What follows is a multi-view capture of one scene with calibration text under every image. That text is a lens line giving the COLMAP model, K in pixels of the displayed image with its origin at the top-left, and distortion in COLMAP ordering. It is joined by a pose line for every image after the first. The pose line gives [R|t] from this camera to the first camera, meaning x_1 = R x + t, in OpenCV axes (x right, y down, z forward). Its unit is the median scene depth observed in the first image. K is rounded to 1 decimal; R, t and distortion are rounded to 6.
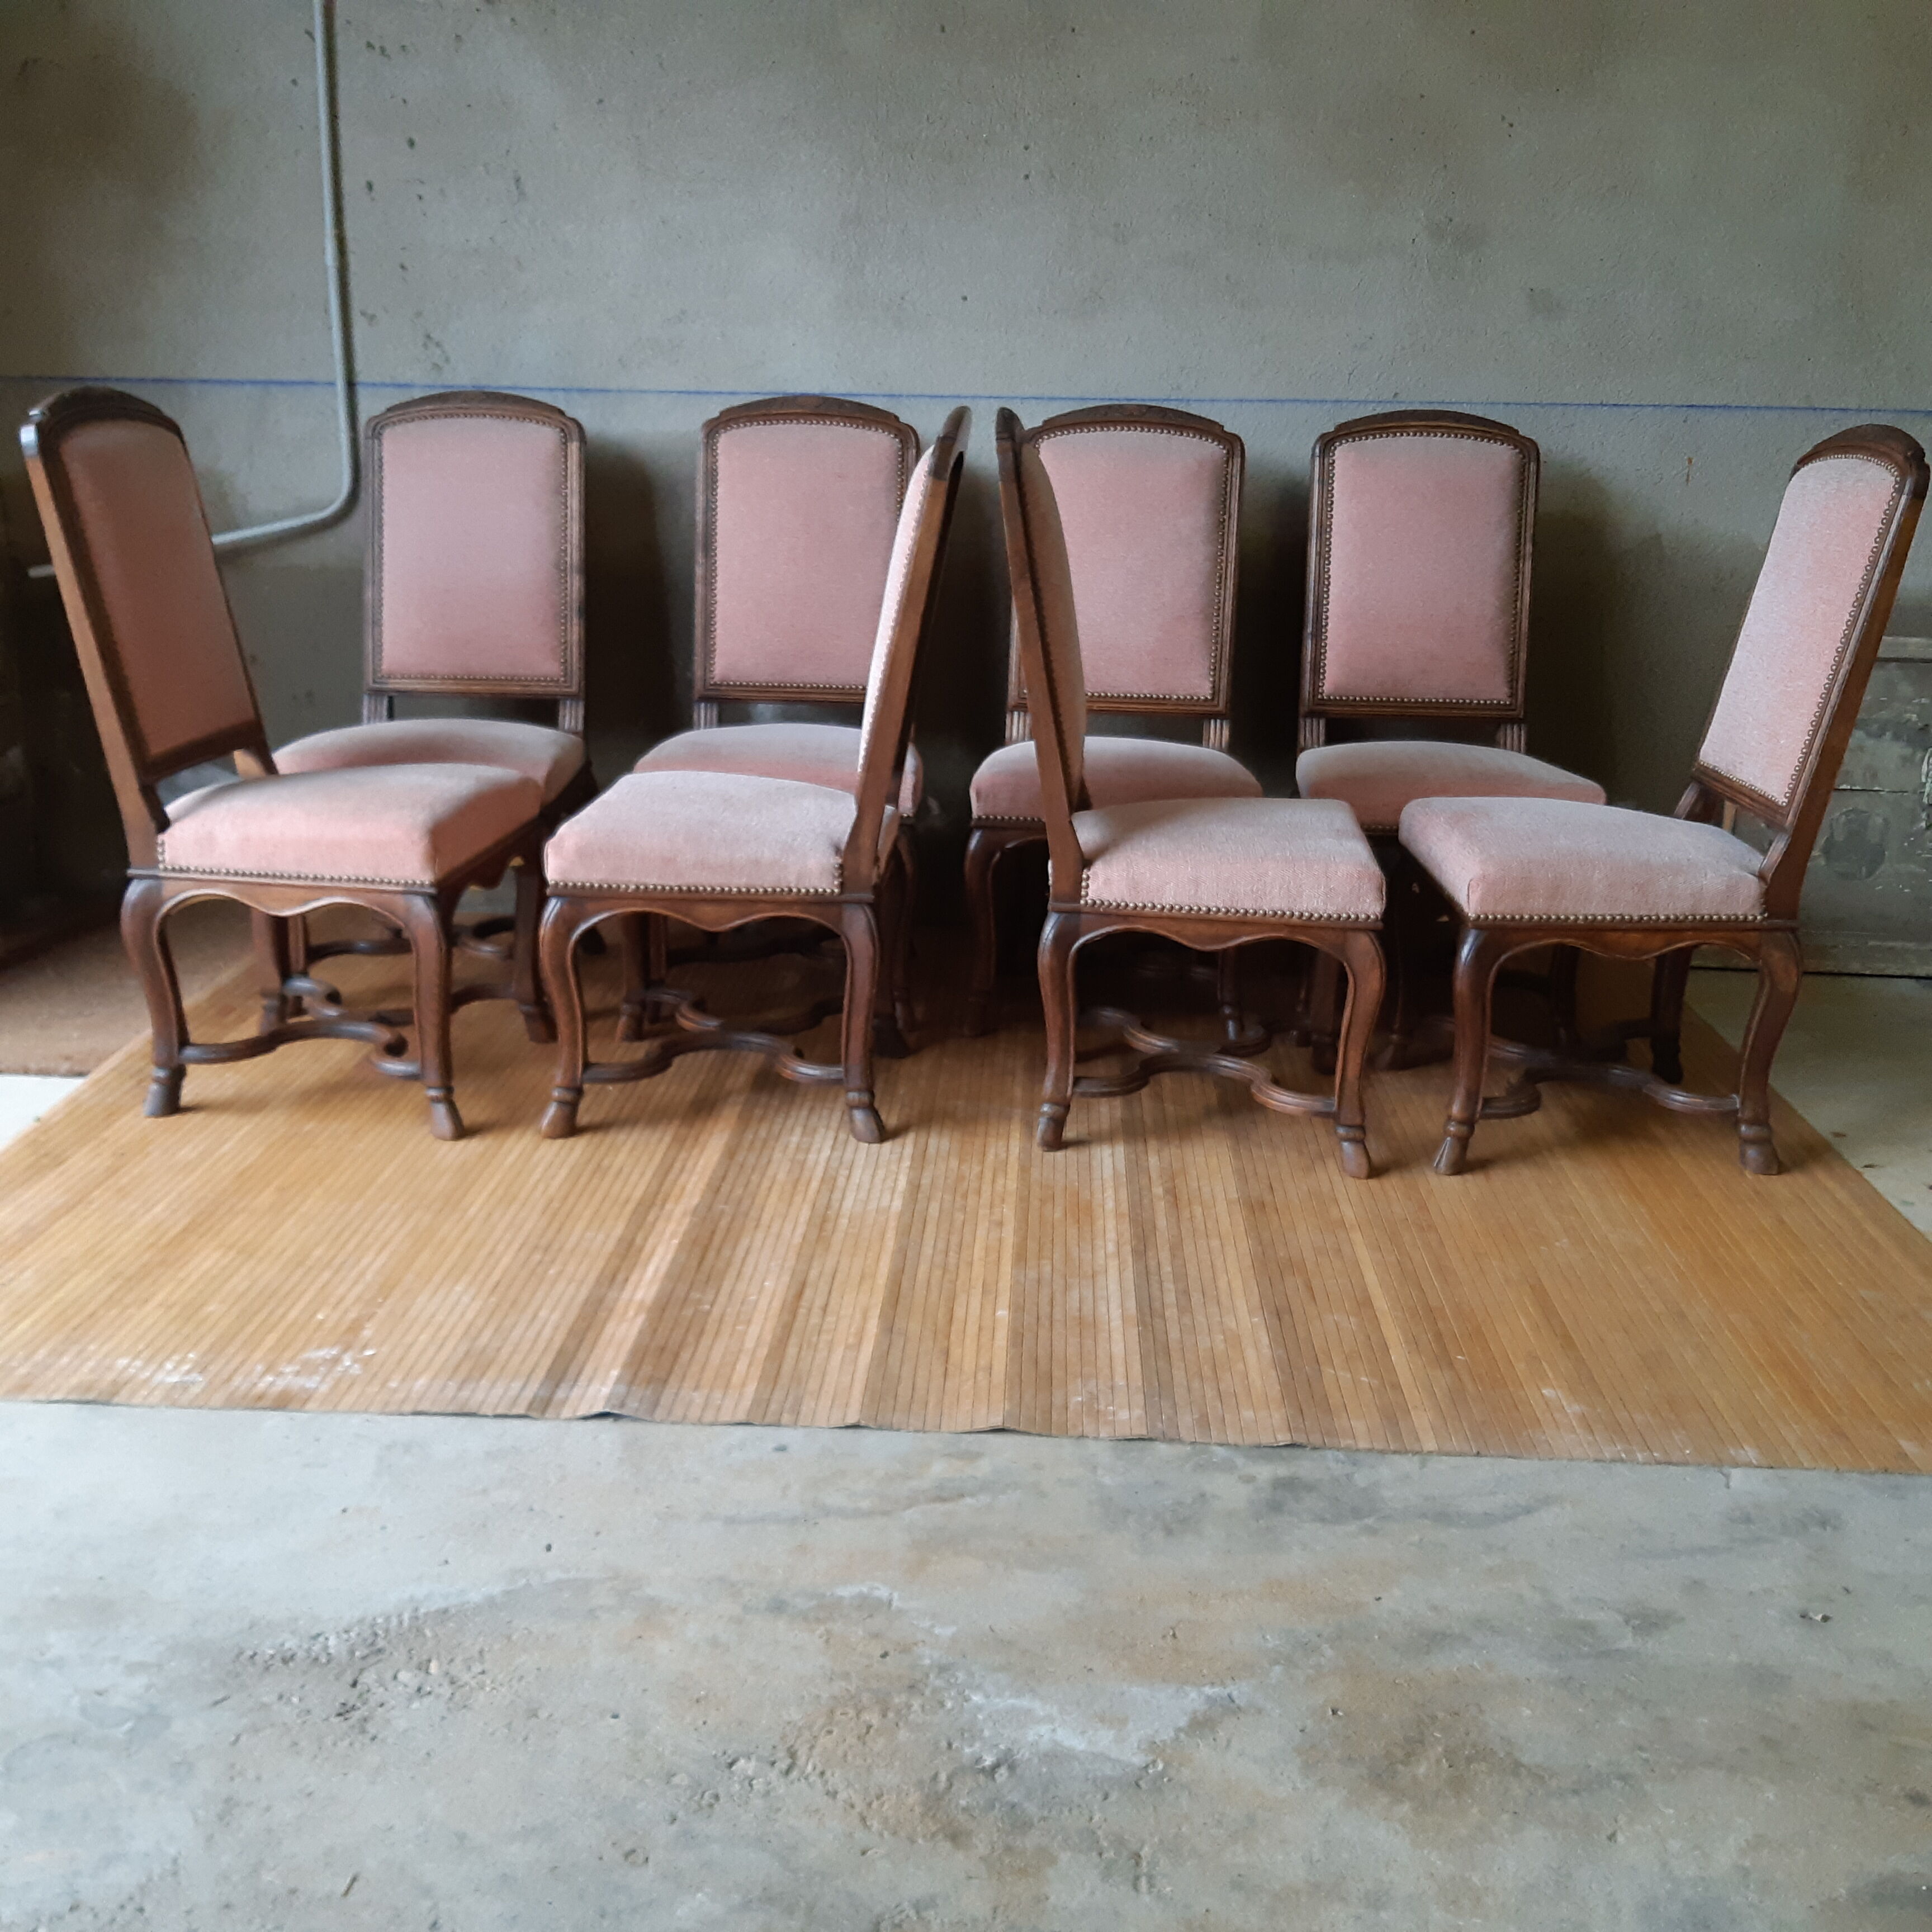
lens RADIAL K [[1974.6, 0, 966.0], [0, 1974.6, 966.0], [0, 0, 1]] dist [0.080393, -0.191121]
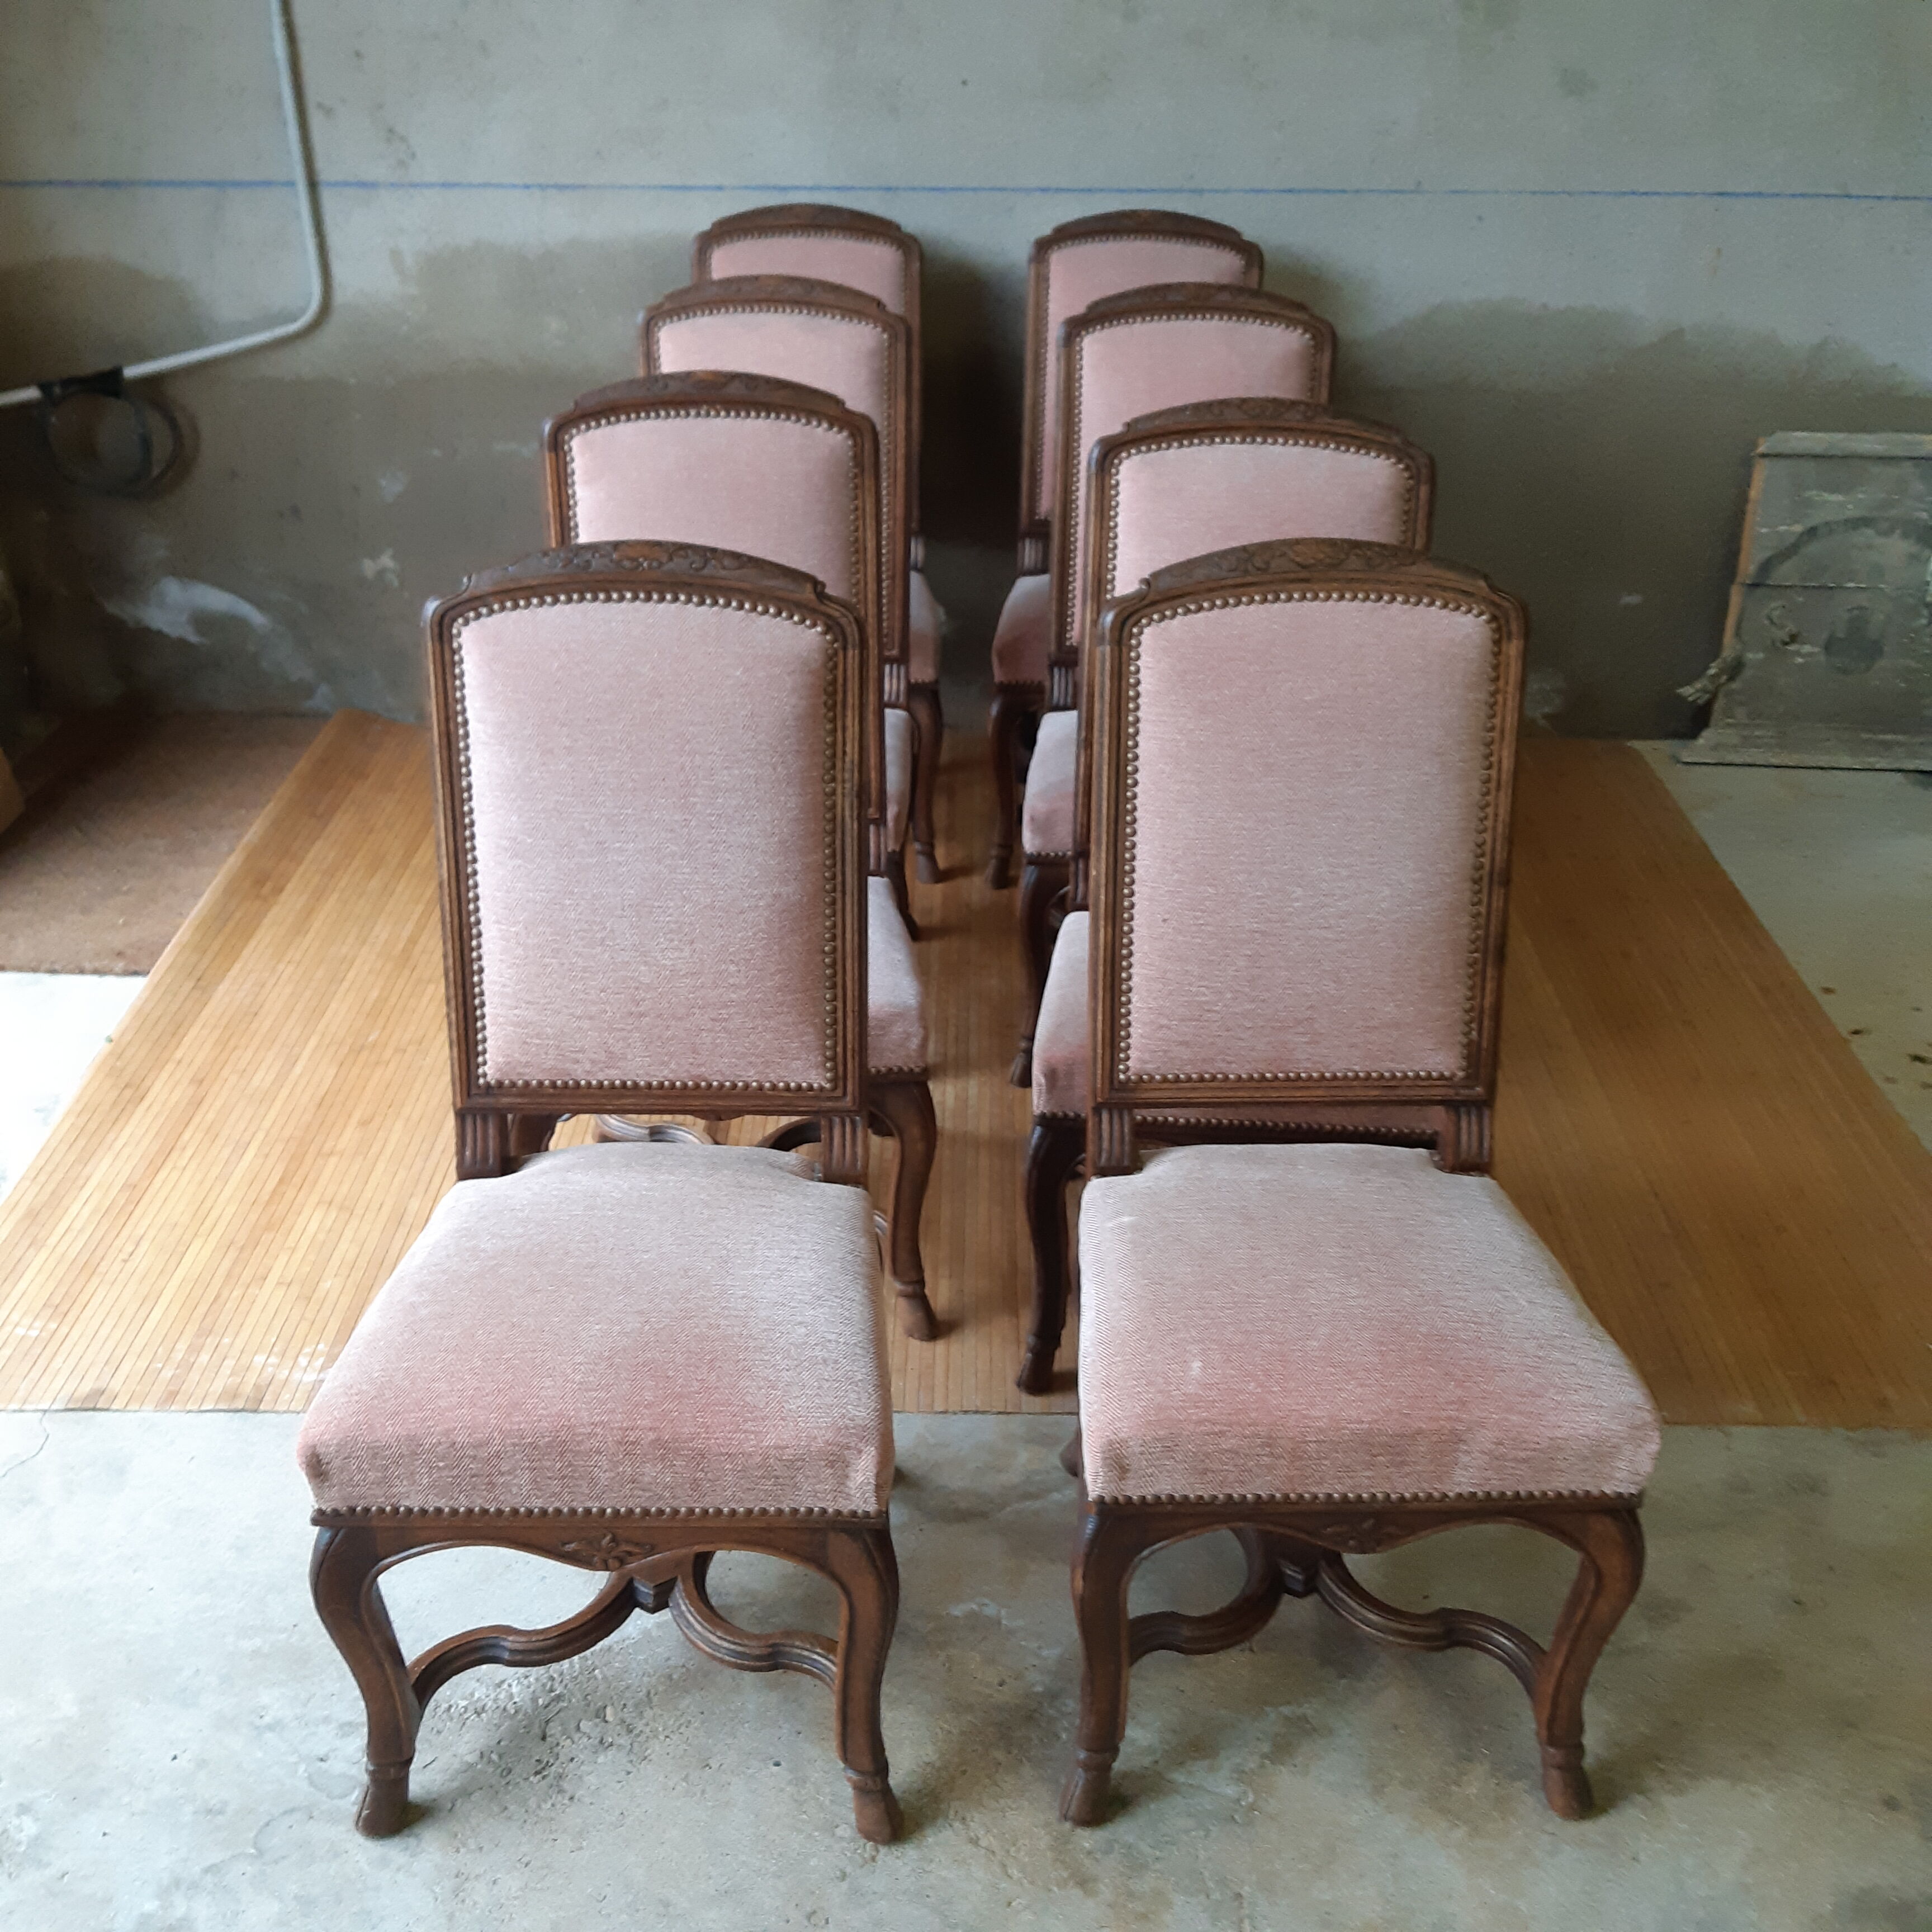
lens RADIAL K [[1989.1, 0, 966.0], [0, 1989.1, 966.0], [0, 0, 1]] dist [0.020507, -0.062273]
pose [[0.999272, -0.029690, 0.023938, -0.058393], [0.023428, 0.973139, 0.229022, -0.242624], [-0.030095, -0.228294, 0.973127, -0.015285]]
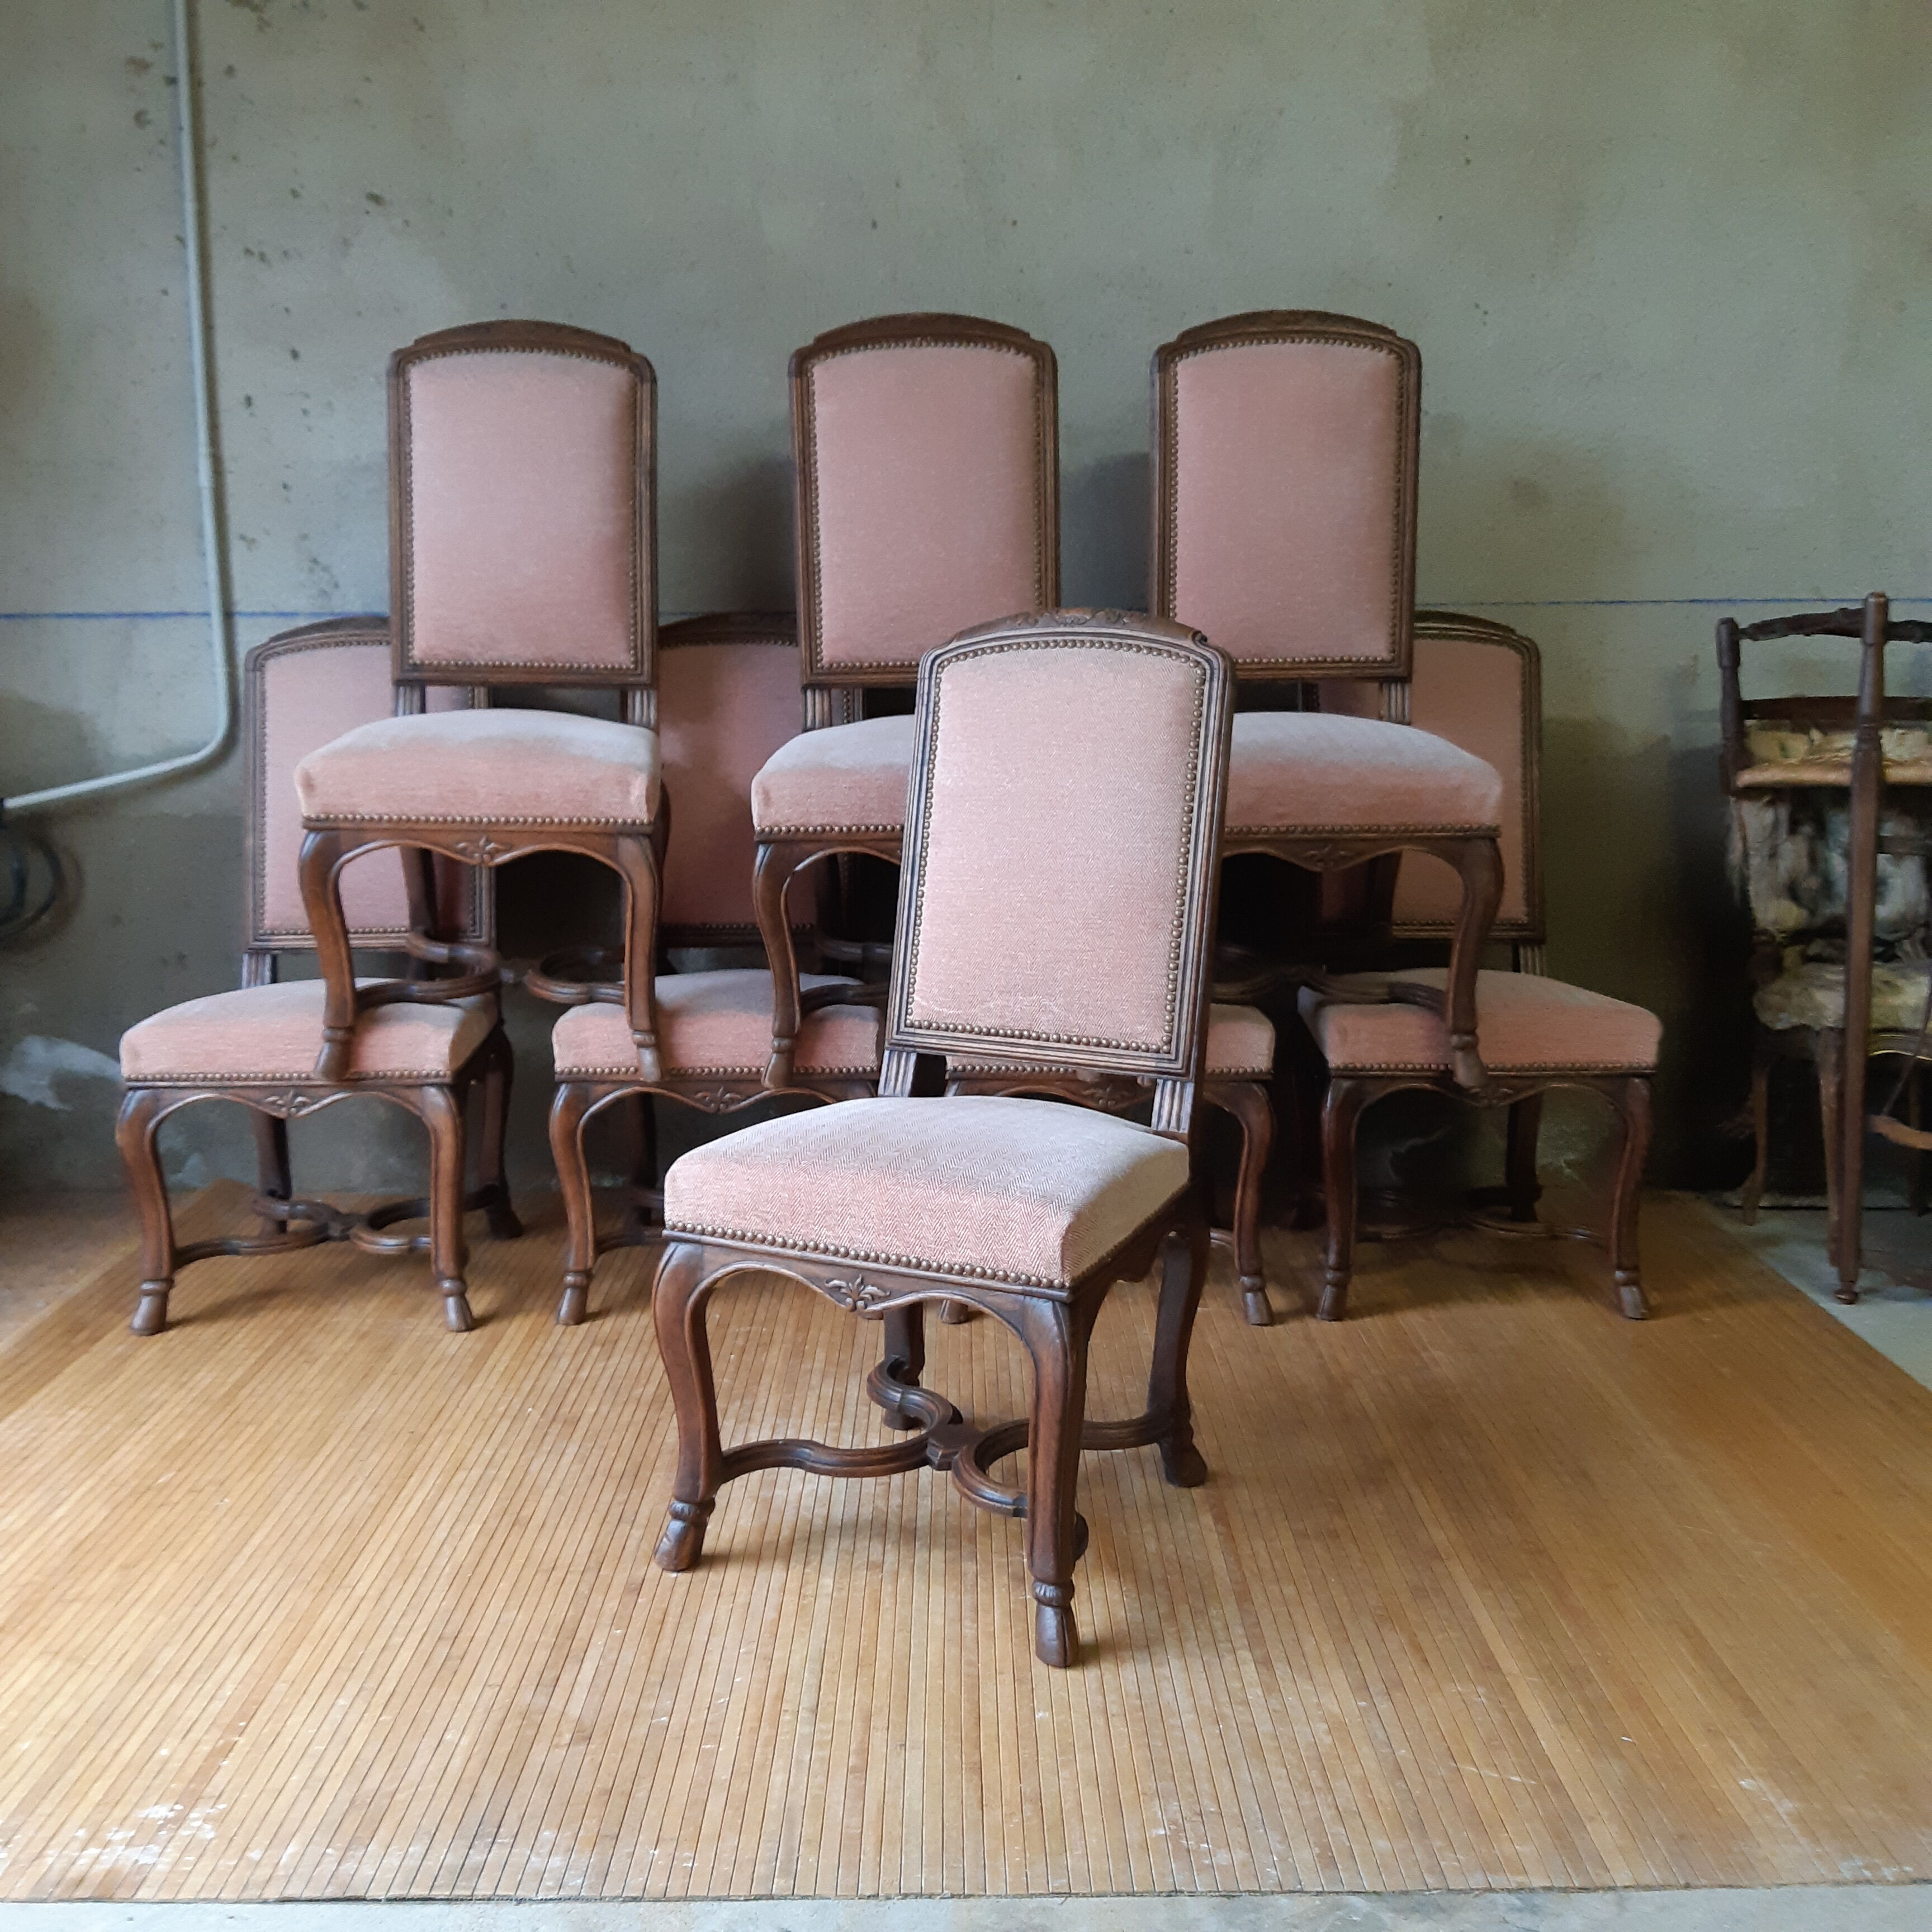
lens RADIAL K [[1989.1, 0, 966.0], [0, 1989.1, 966.0], [0, 0, 1]] dist [0.020507, -0.062273]
pose [[0.998300, -0.035532, 0.046200, -0.038753], [0.040729, 0.992306, -0.116918, -0.025586], [-0.041690, 0.118601, 0.992066, 0.187801]]
